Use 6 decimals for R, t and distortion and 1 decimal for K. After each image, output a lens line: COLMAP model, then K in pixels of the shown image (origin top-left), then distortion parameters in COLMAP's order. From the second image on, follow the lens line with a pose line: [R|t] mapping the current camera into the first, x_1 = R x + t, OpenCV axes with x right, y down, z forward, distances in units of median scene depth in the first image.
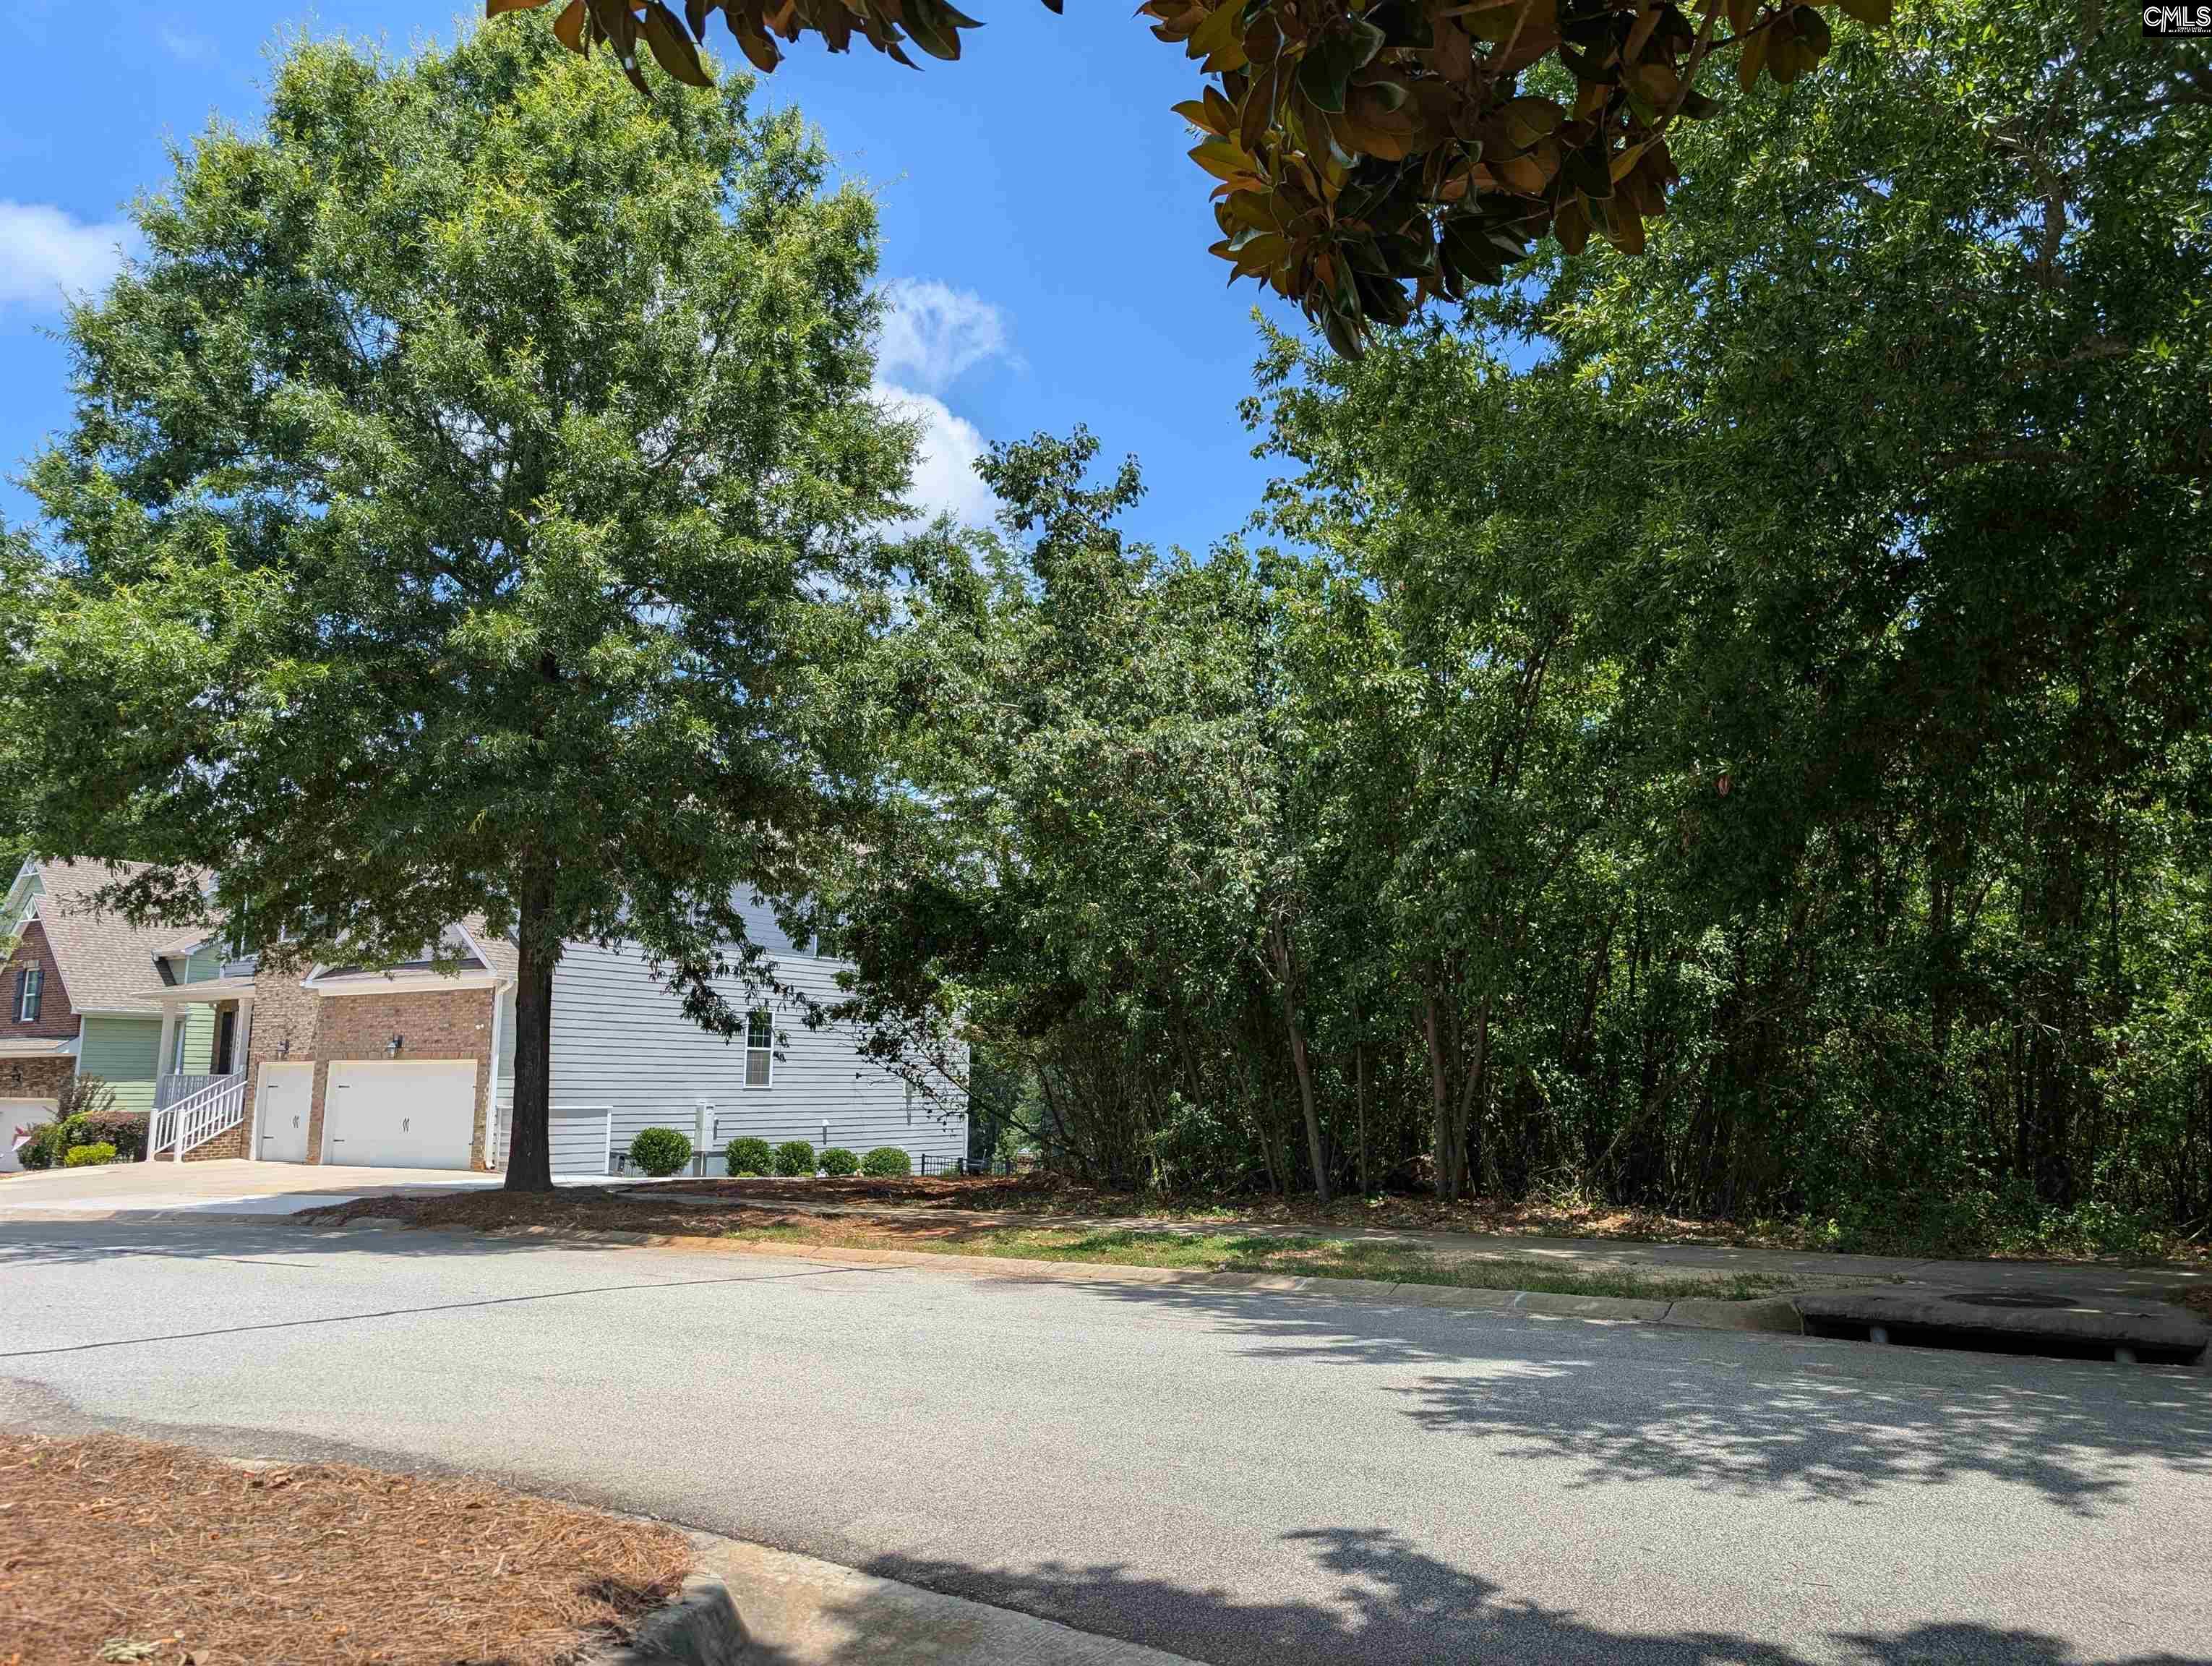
lens RADIAL K [[1548.7, 0, 1099.5], [0, 1548.7, 862.4], [0, 0, 1]] dist [0.015548, -0.023148]
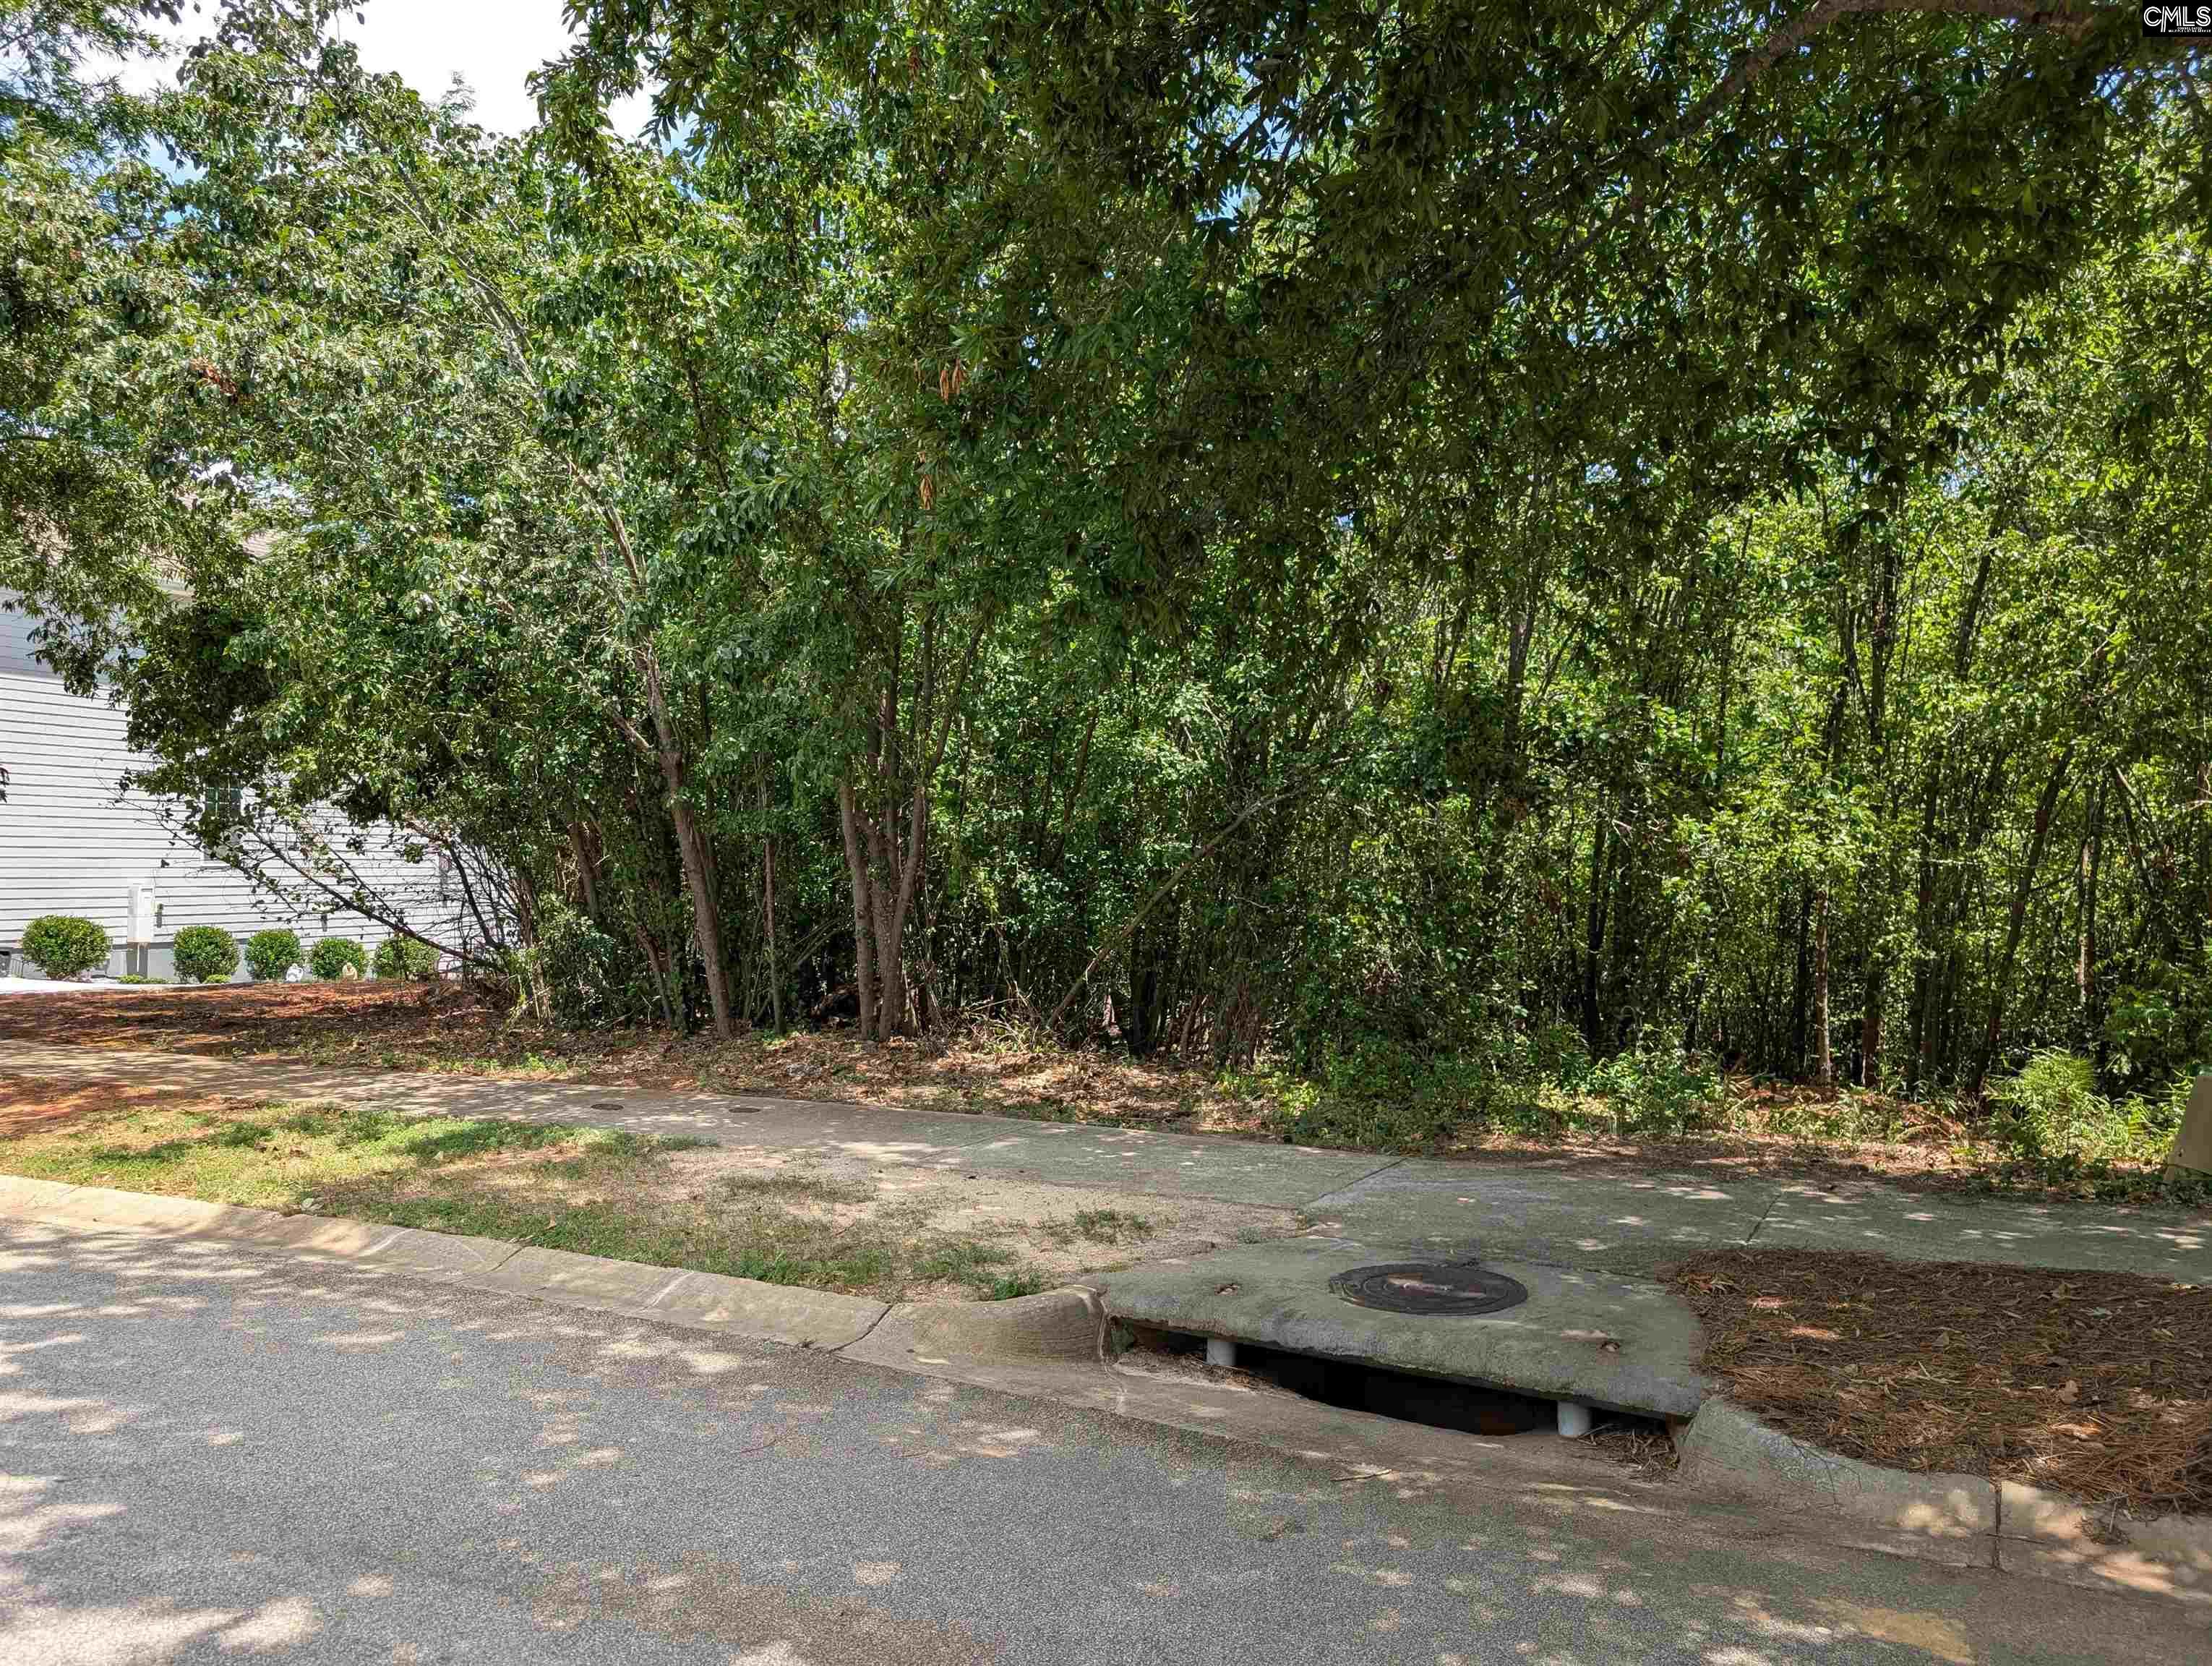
lens RADIAL K [[1548.7, 0, 1099.5], [0, 1548.7, 862.4], [0, 0, 1]] dist [0.015548, -0.023148]
pose [[0.985796, 0.005436, 0.167861, 0.110340], [-0.030871, 0.988312, 0.149287, 0.008292], [-0.165088, -0.152348, 0.974441, 0.138410]]
